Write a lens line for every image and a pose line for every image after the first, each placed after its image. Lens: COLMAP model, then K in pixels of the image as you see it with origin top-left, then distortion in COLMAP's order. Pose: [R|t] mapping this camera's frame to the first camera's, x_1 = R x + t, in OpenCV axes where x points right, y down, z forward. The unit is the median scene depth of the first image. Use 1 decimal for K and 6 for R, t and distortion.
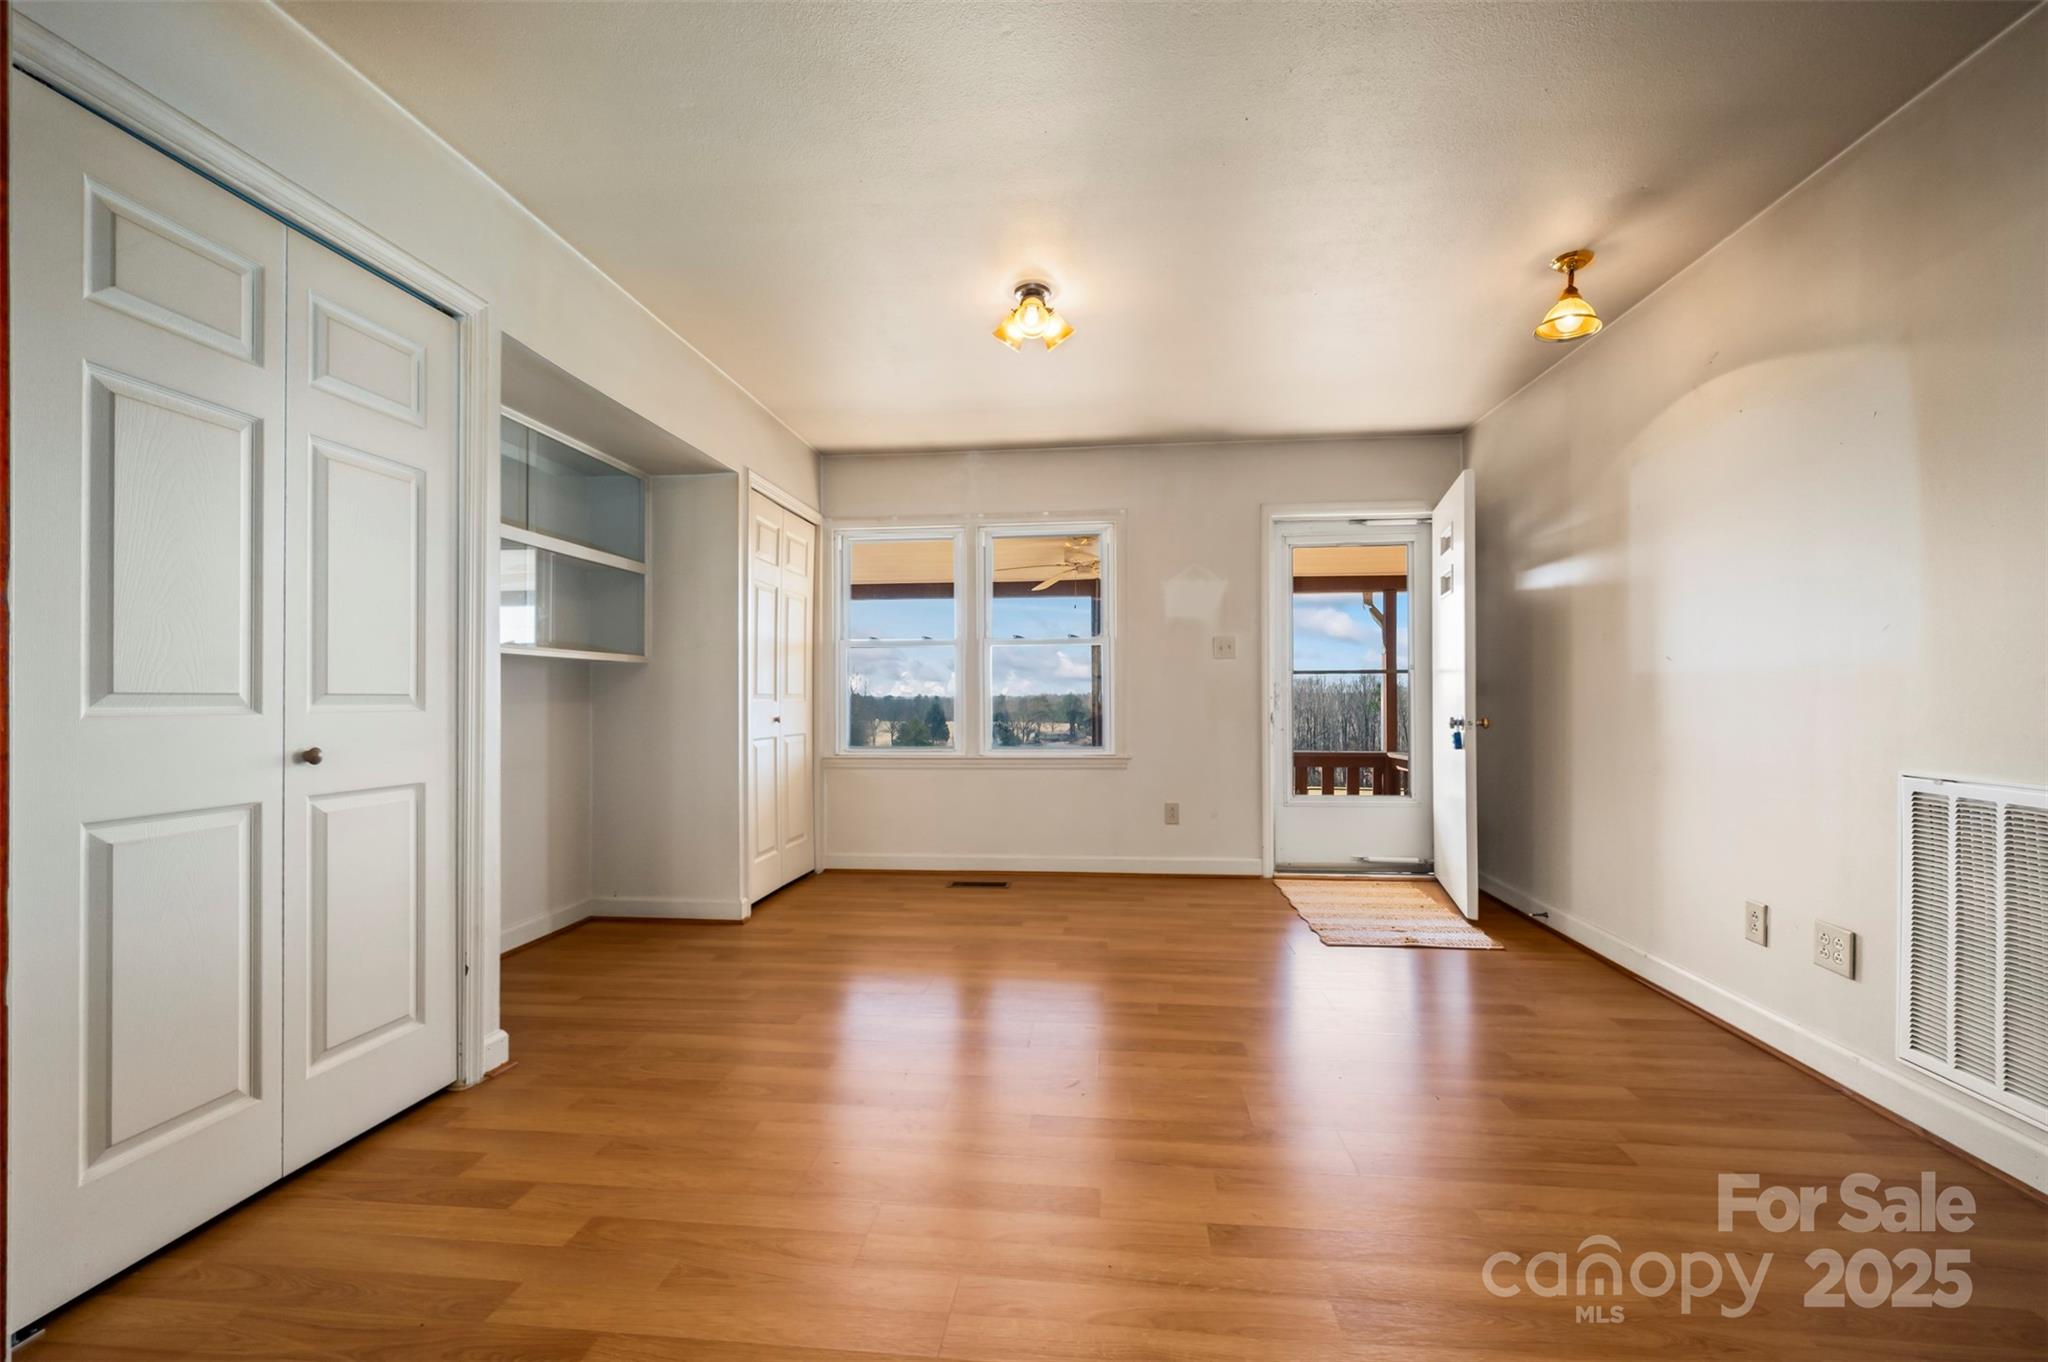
lens RADIAL K [[815.9, 0, 1022.7], [0, 815.9, 686.7], [0, 0, 1]] dist [-0.002046, -0.000577]
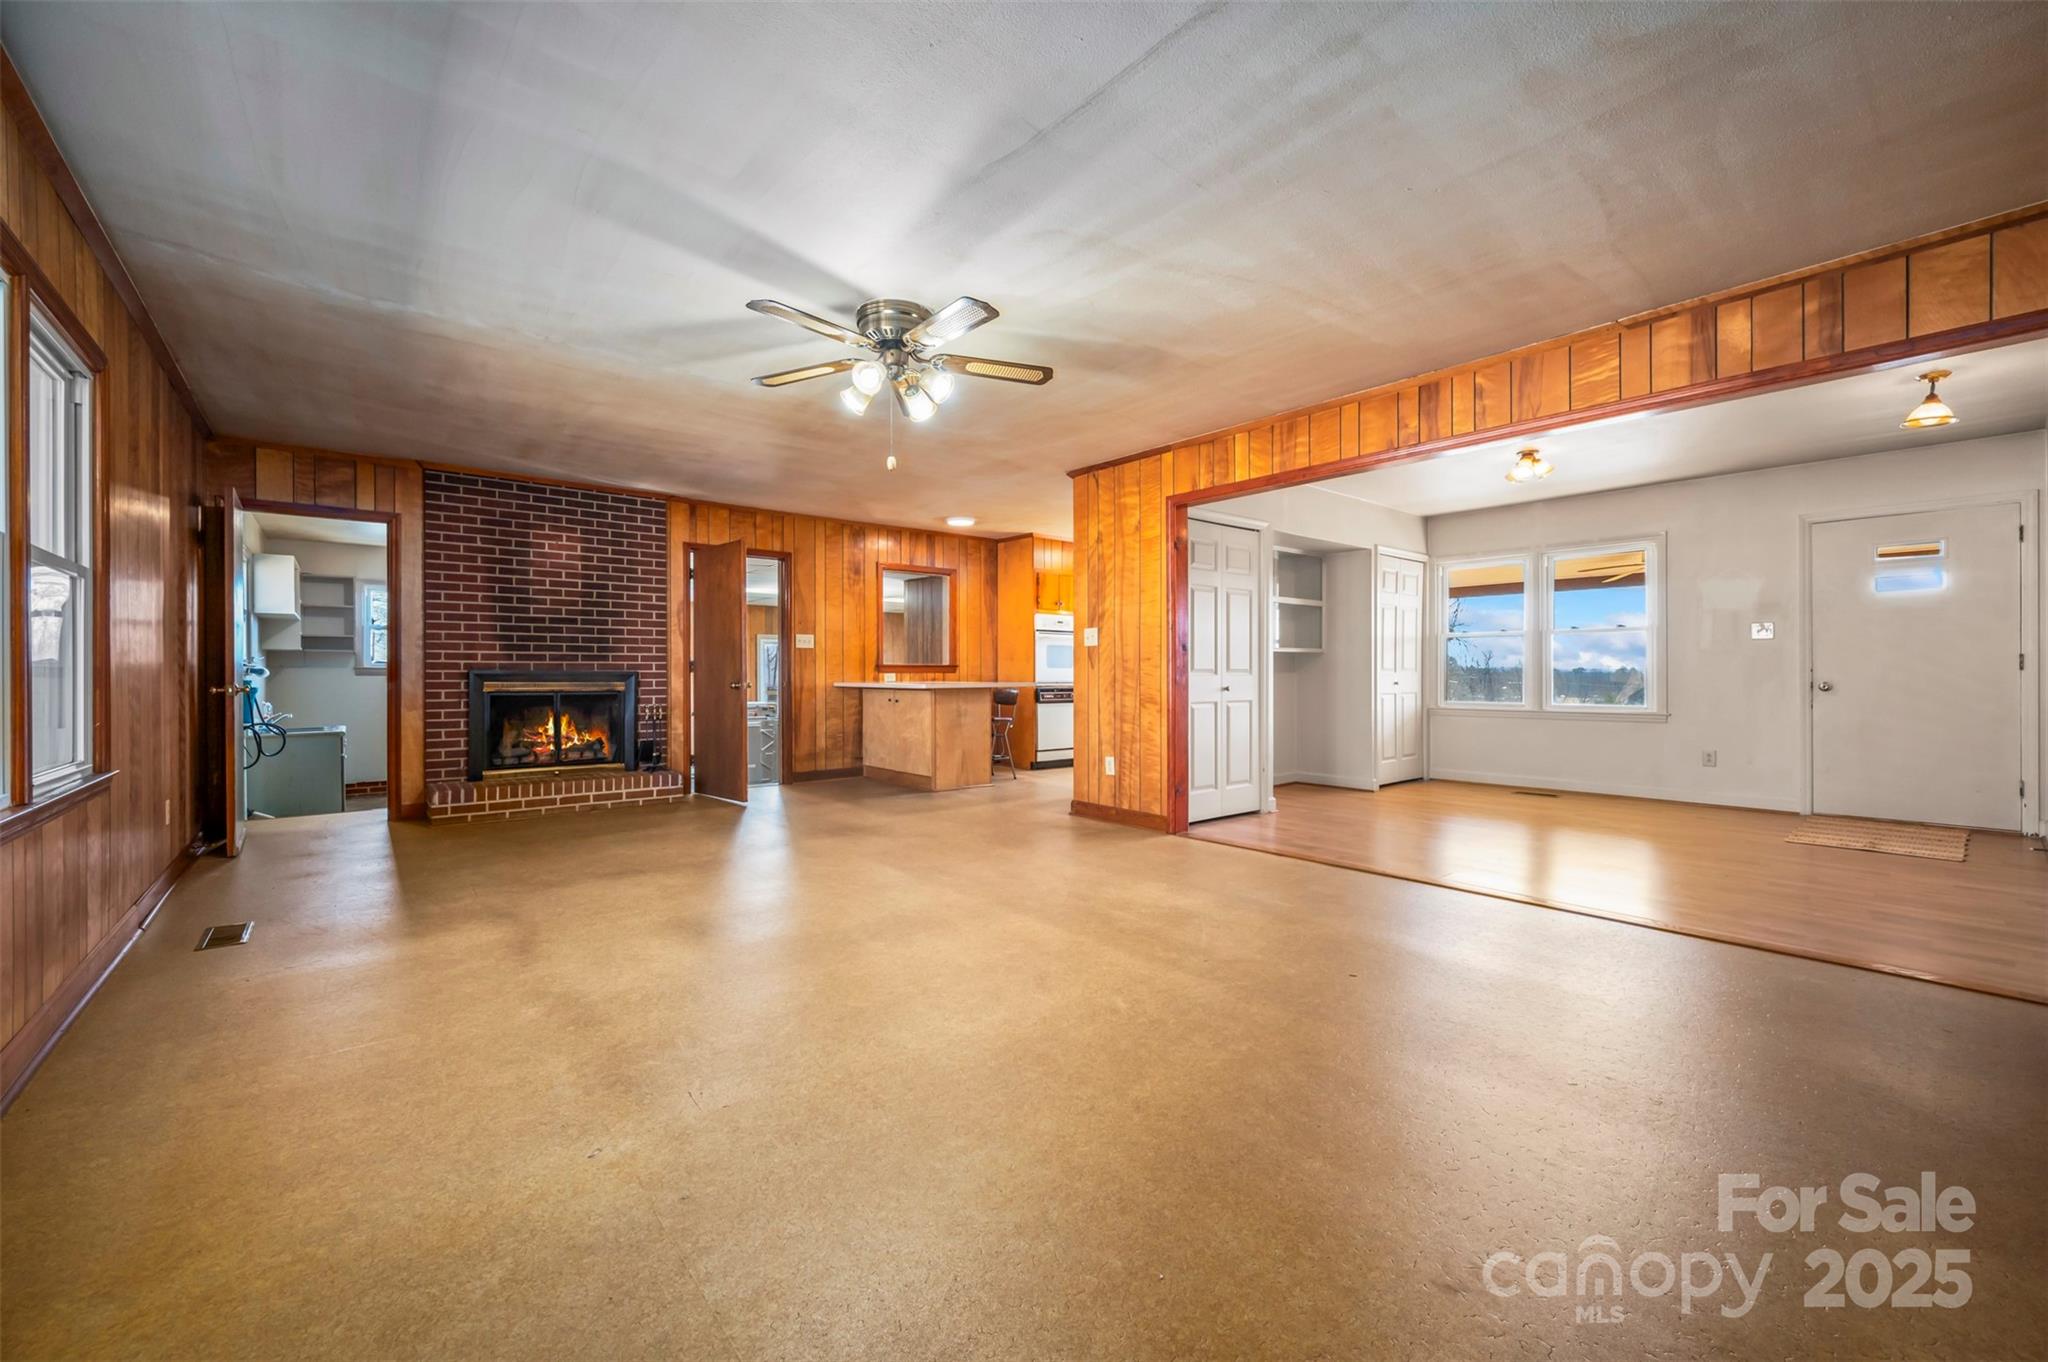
lens RADIAL K [[815.9, 0, 1025.1], [0, 815.9, 681.3], [0, 0, 1]] dist [-0.002046, -0.000577]
pose [[0.720637, 0.009503, -0.693247, 0.377541], [0.009407, 0.999680, 0.023483, -0.012637], [0.693249, -0.023444, 0.720317, -0.902658]]
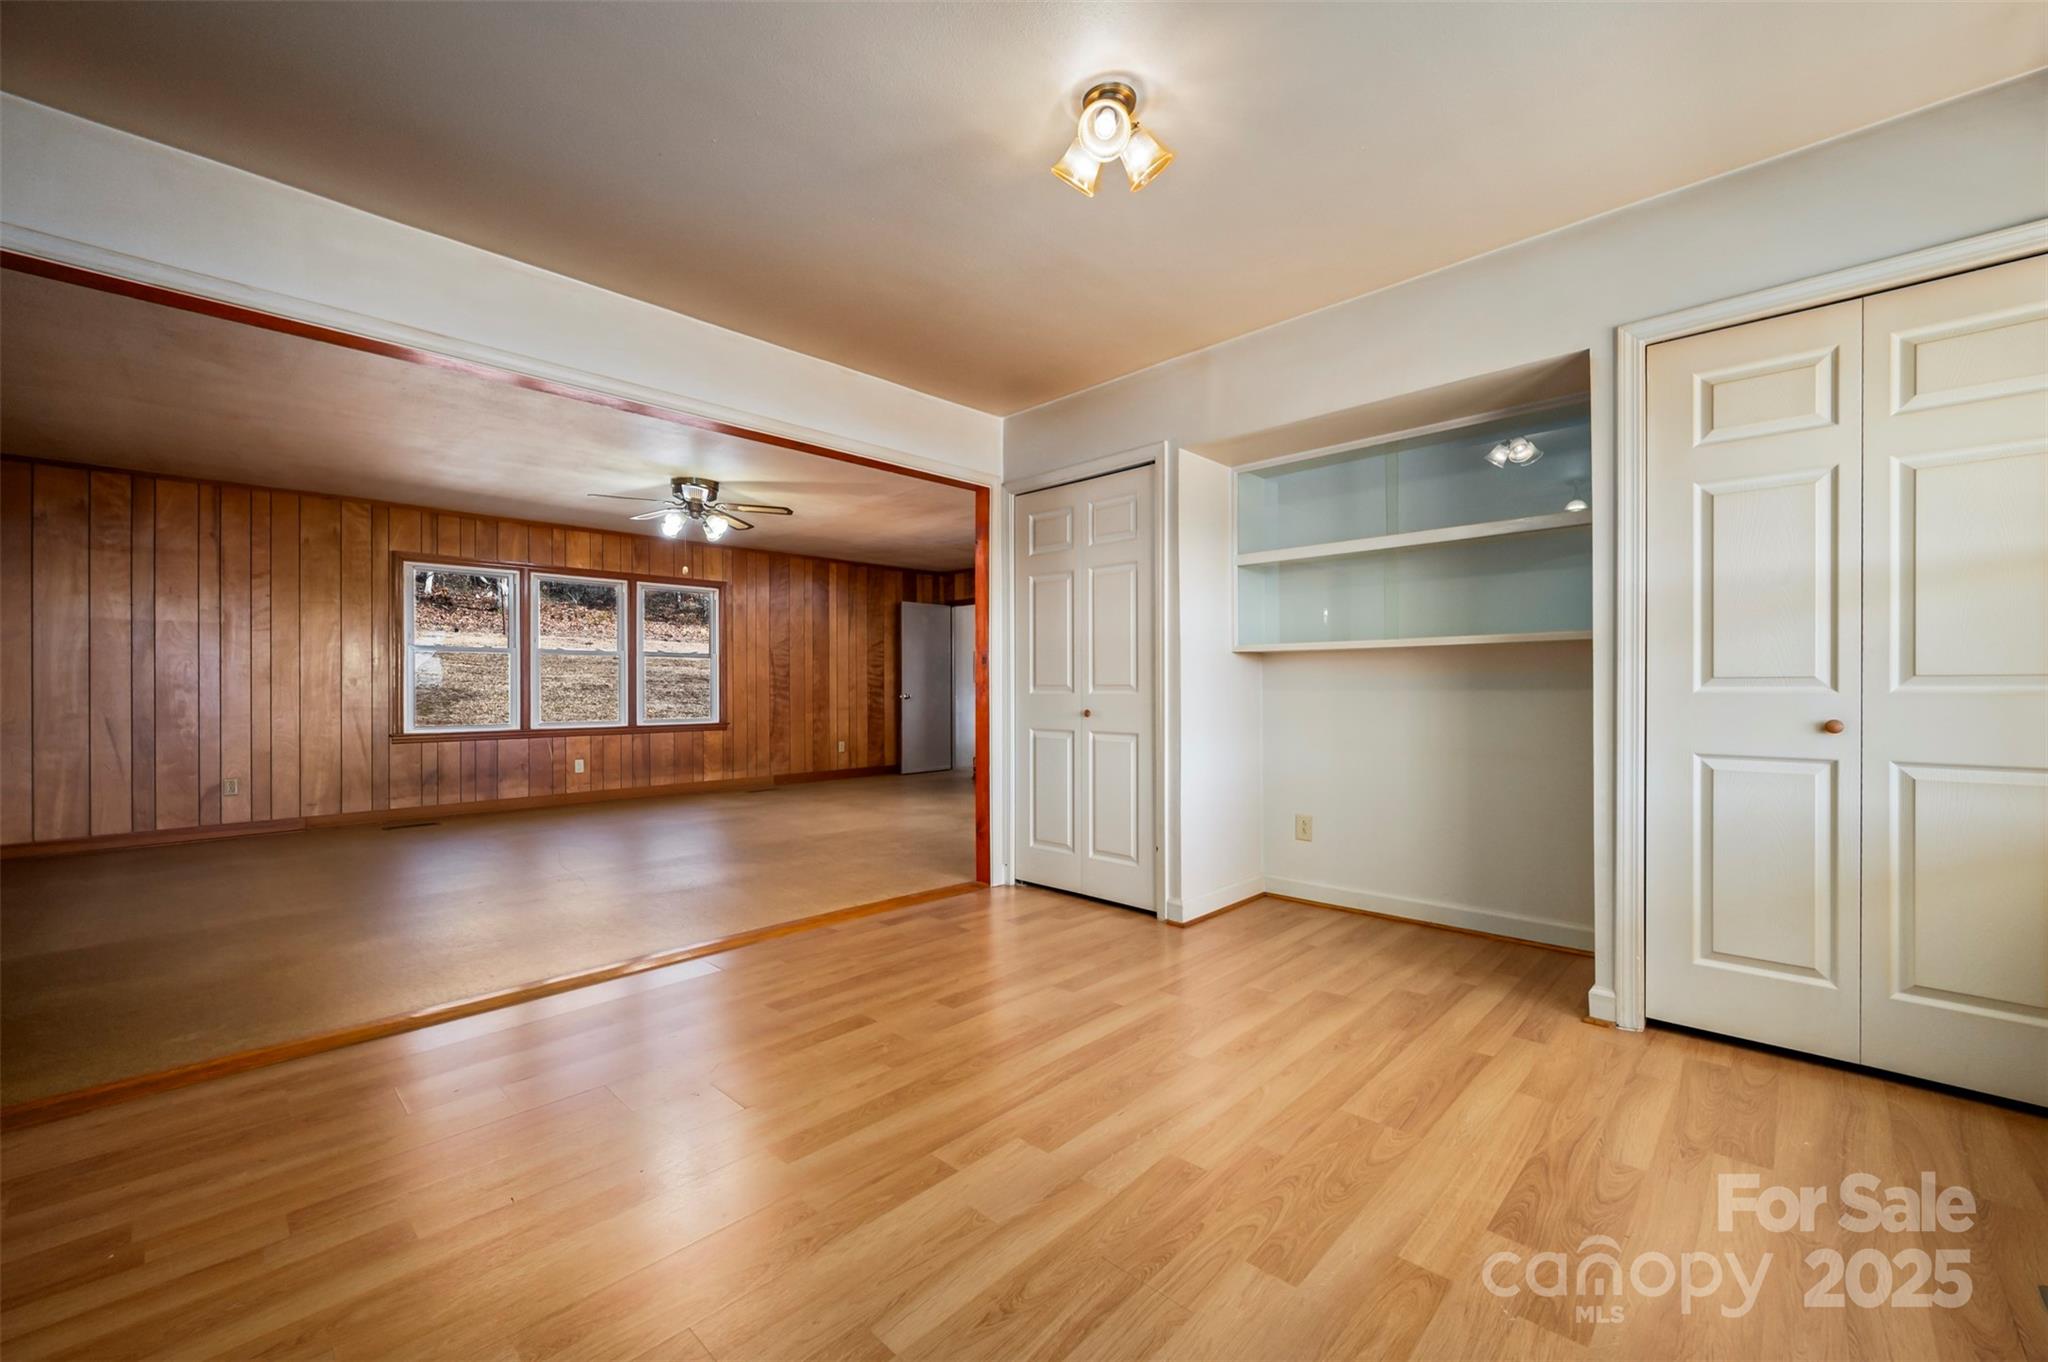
lens RADIAL K [[815.9, 0, 1025.3], [0, 815.9, 687.5], [0, 0, 1]] dist [-0.002046, -0.000577]
pose [[-0.614574, 0.007236, -0.788826, 0.479490], [0.017749, 0.999832, -0.004656, 0.011582], [0.788660, -0.016862, -0.614599, 1.092311]]
